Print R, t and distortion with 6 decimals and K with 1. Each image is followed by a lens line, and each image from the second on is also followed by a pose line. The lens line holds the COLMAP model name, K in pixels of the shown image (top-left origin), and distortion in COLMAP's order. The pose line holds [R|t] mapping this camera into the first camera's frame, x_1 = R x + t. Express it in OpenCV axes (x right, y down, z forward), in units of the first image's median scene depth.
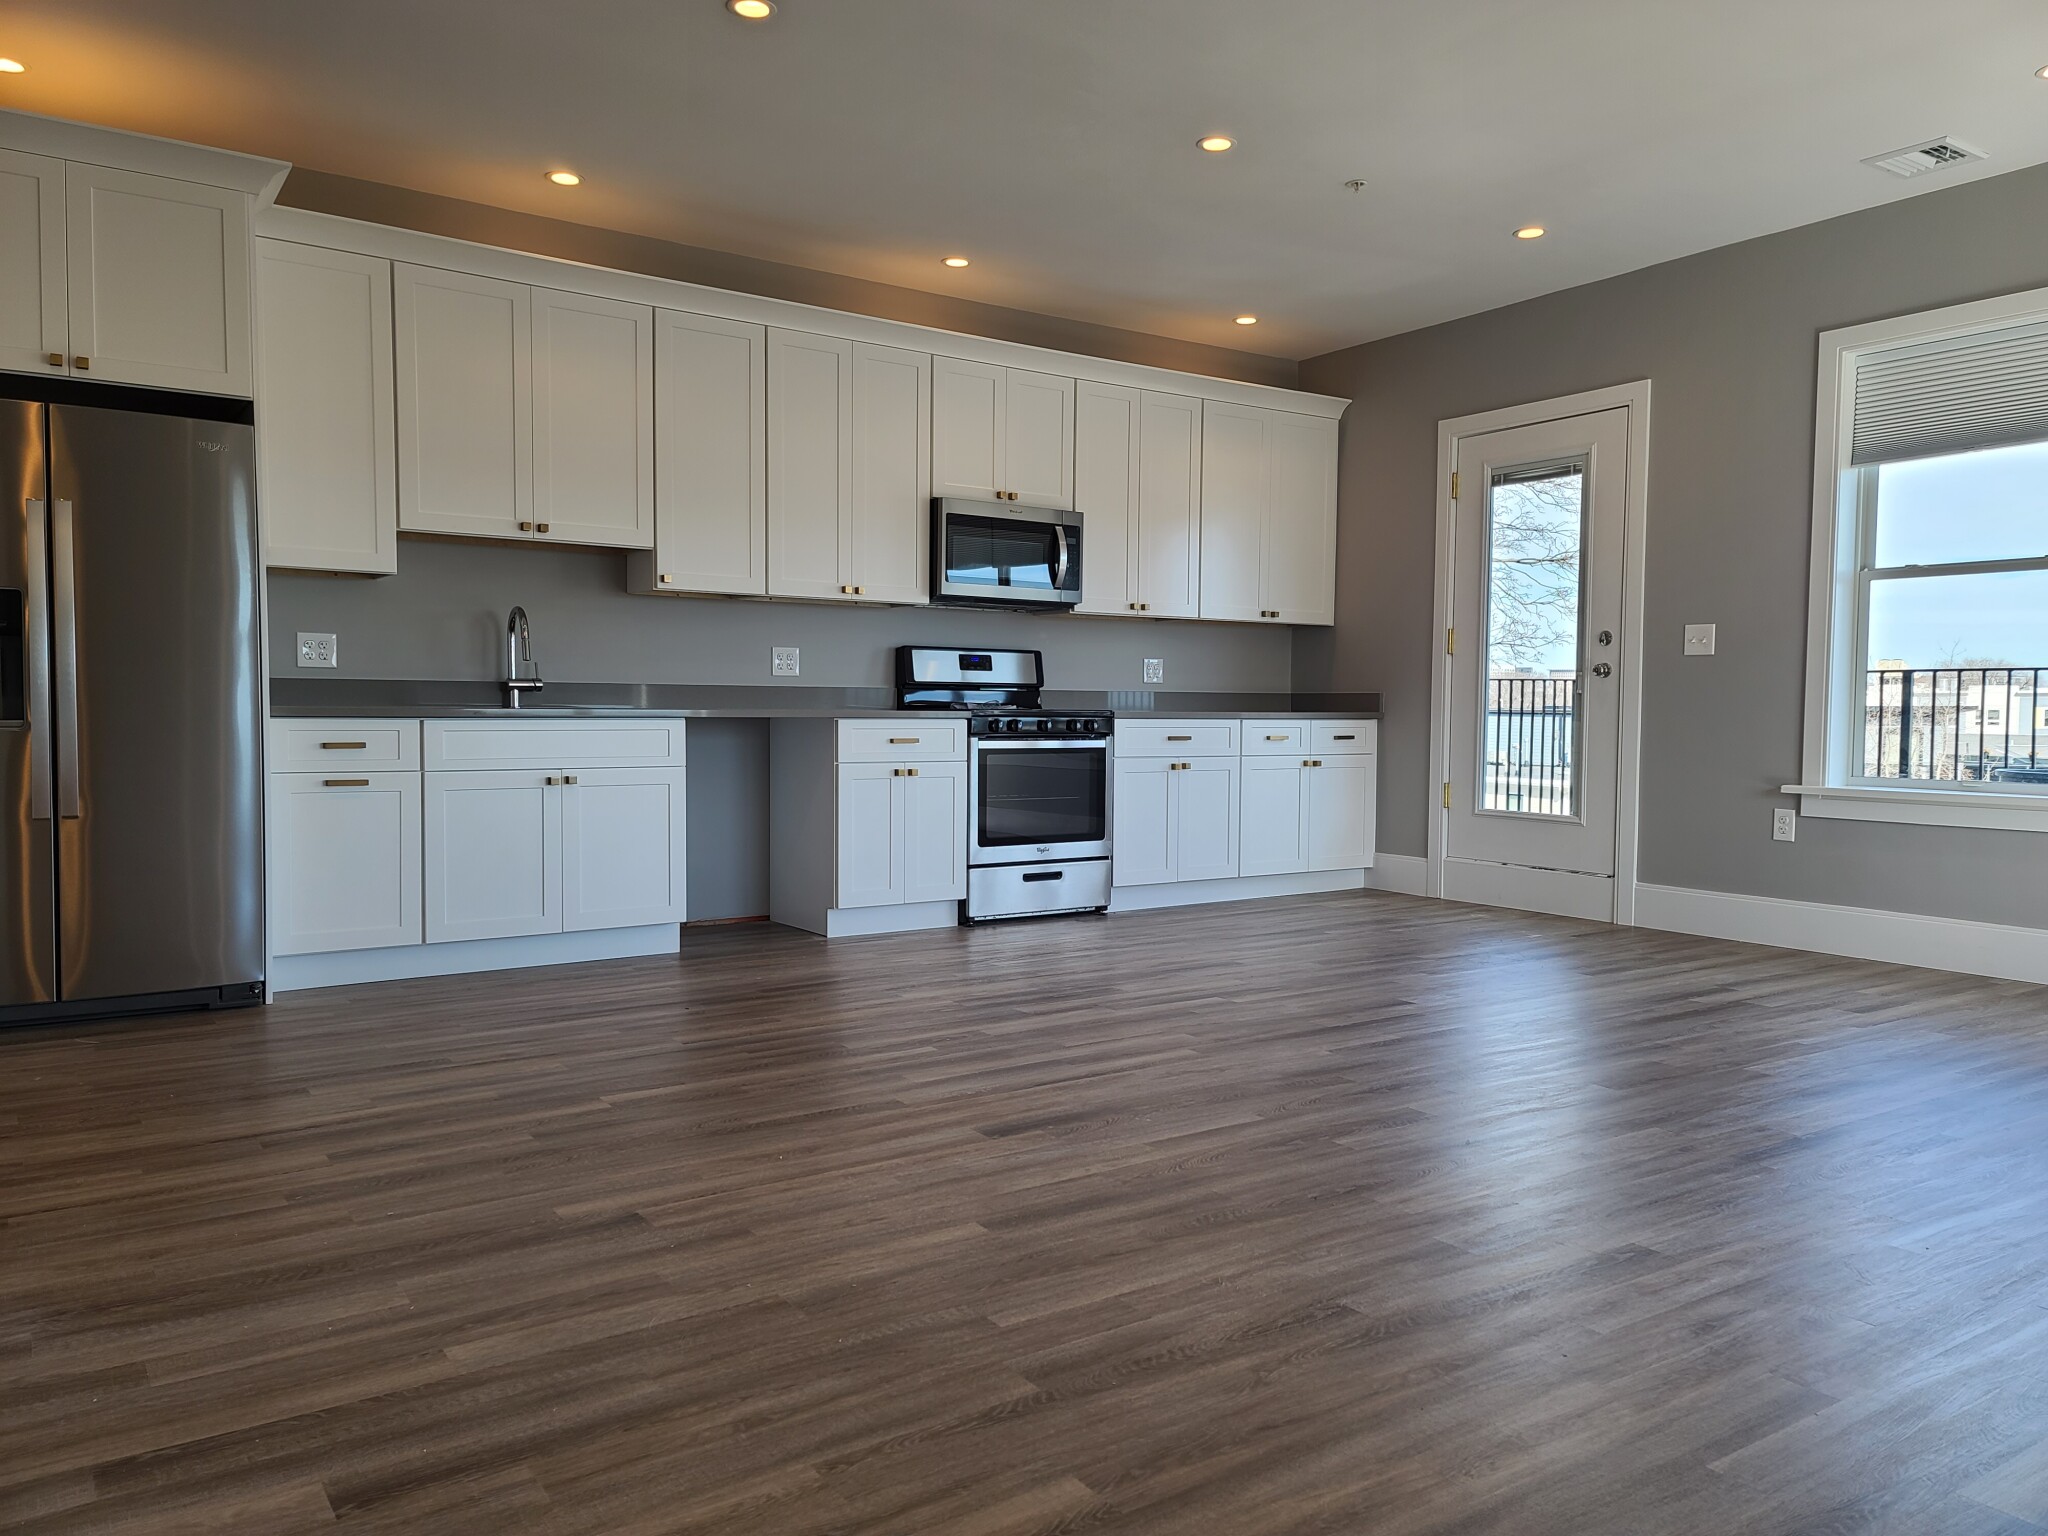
lens RADIAL K [[1487.7, 0, 1034.6], [0, 1487.7, 772.2], [0, 0, 1]] dist [0.087694, -0.067232]
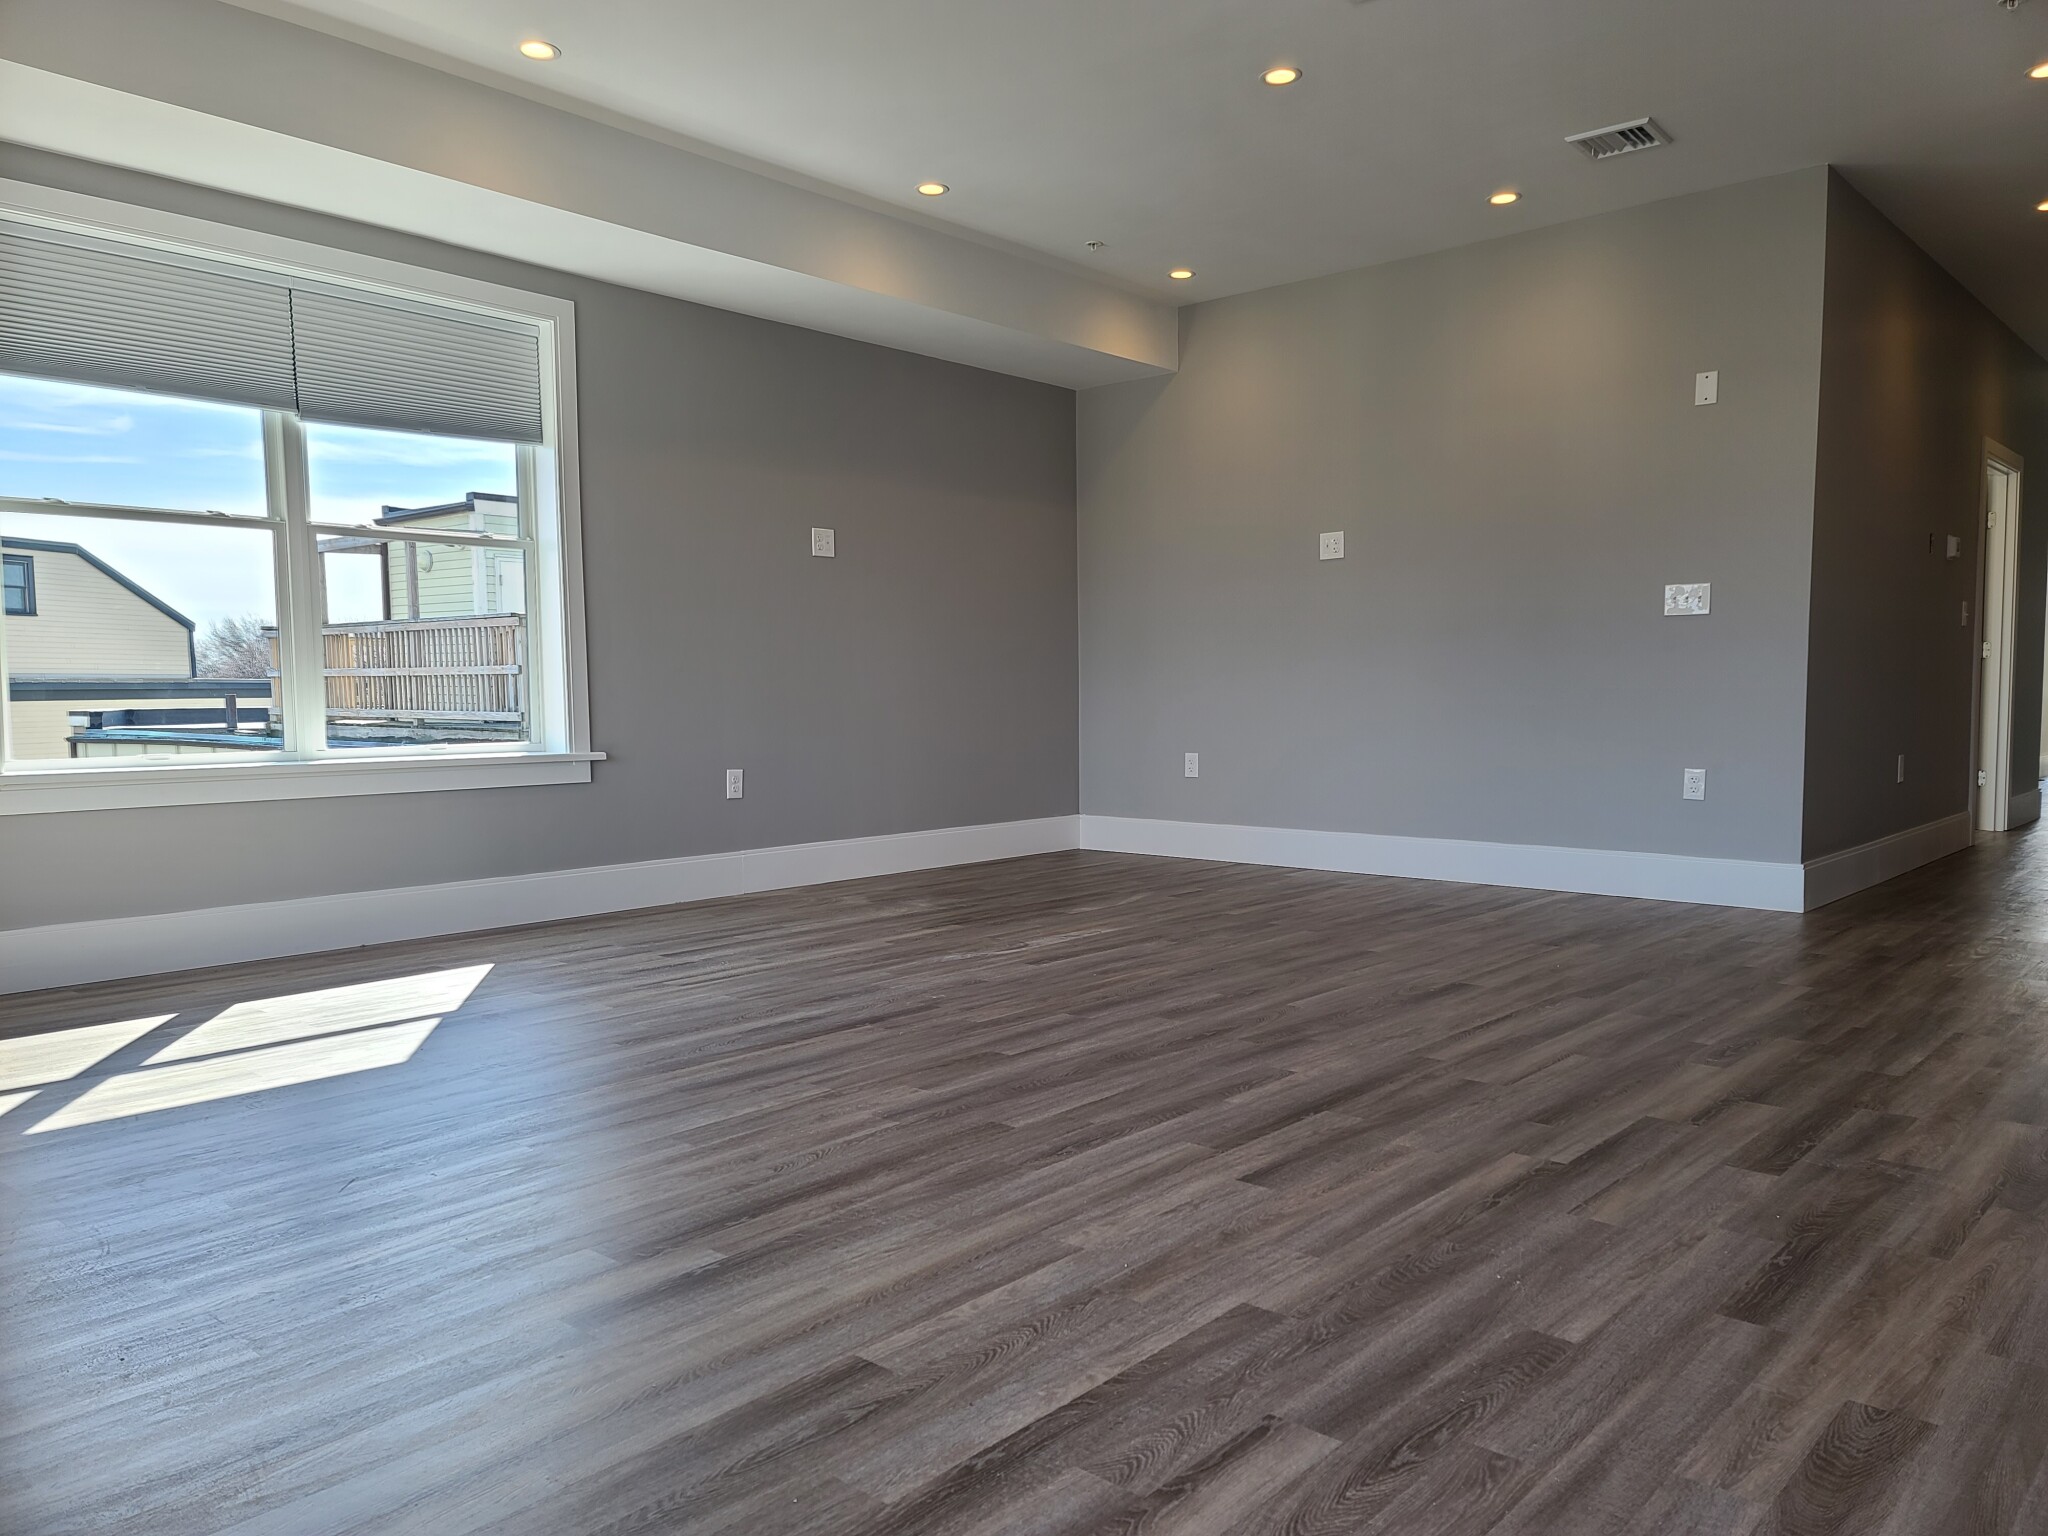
lens RADIAL K [[1487.7, 0, 1029.0], [0, 1487.7, 780.2], [0, 0, 1]] dist [0.087694, -0.067232]
pose [[-0.970709, 0.014781, -0.239804, 0.383837], [-0.011064, 0.994297, 0.106073, -0.045762], [0.240004, 0.105620, -0.965009, 1.250100]]
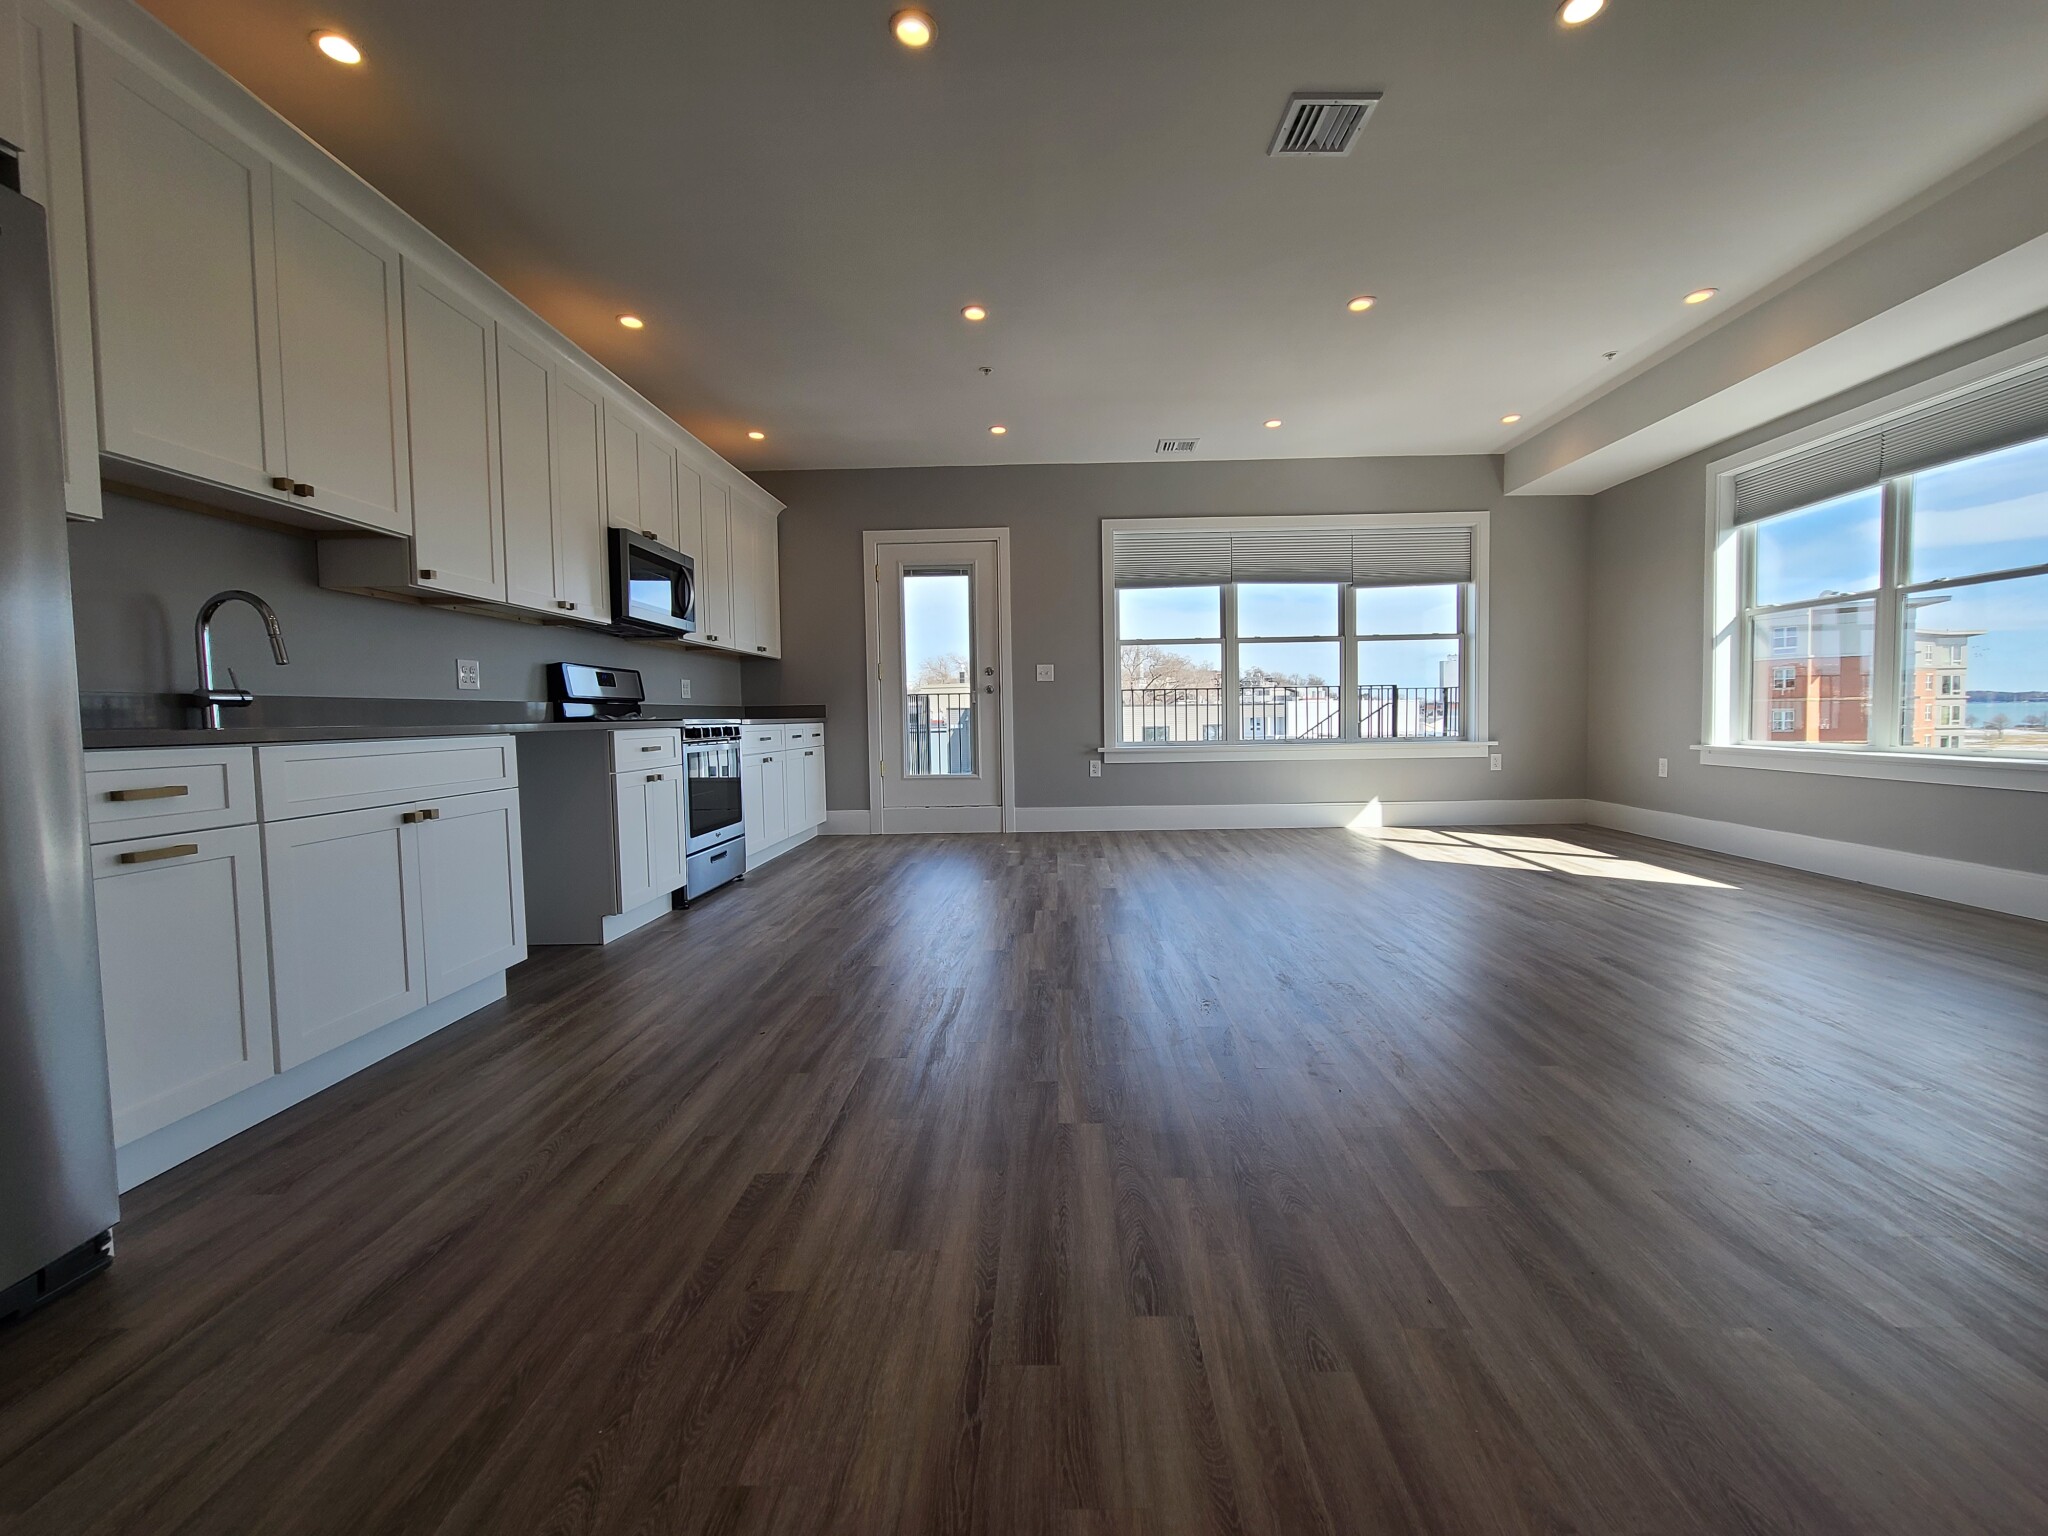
lens RADIAL K [[844.2, 0, 1042.0], [0, 844.2, 755.0], [0, 0, 1]] dist [0.002131, -0.002105]
pose [[0.583011, -0.057312, 0.810441, -0.441562], [0.058541, 0.997879, 0.028454, -0.018316], [-0.810353, 0.030855, 0.585129, 0.429567]]
